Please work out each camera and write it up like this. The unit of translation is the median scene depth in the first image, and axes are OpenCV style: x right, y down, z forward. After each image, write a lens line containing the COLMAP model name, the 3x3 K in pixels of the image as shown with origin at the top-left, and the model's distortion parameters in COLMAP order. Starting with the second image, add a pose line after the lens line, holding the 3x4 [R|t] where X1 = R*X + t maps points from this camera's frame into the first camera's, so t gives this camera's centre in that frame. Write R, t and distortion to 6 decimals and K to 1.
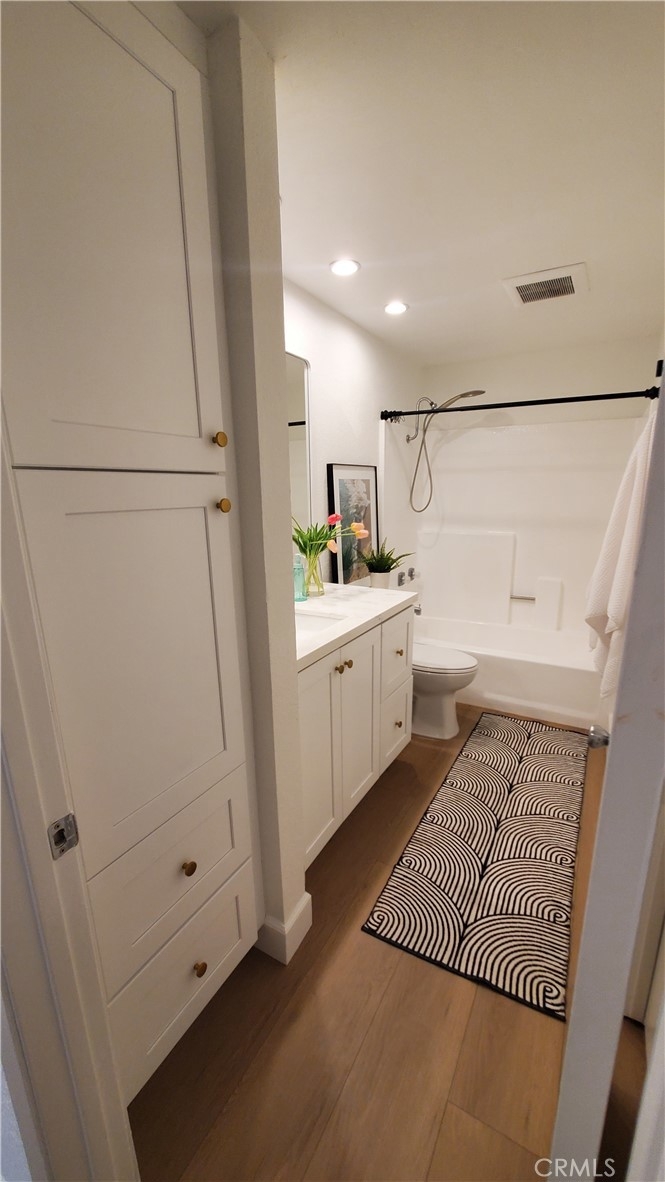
lens RADIAL K [[468.5, 0, 331.3], [0, 468.5, 602.7], [0, 0, 1]] dist [0.000182, 0.000171]
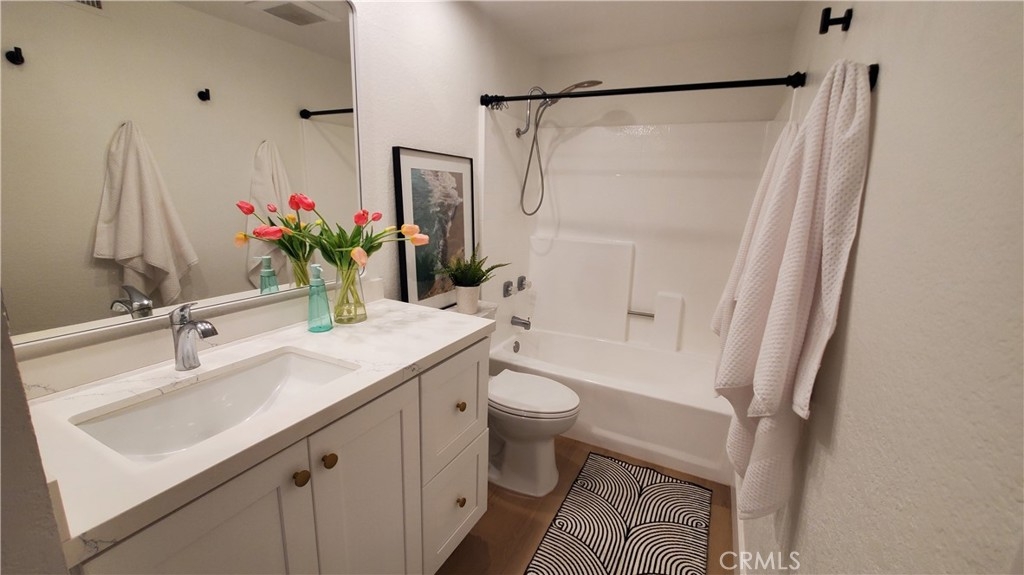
lens RADIAL K [[405.8, 0, 516.2], [0, 405.8, 280.4], [0, 0, 1]] dist [0.000182, 0.000171]
pose [[0.997219, 0.033773, 0.066431, 0.139439], [-0.031661, 0.998967, -0.032603, -0.052629], [-0.067463, 0.030409, 0.997258, 0.282386]]
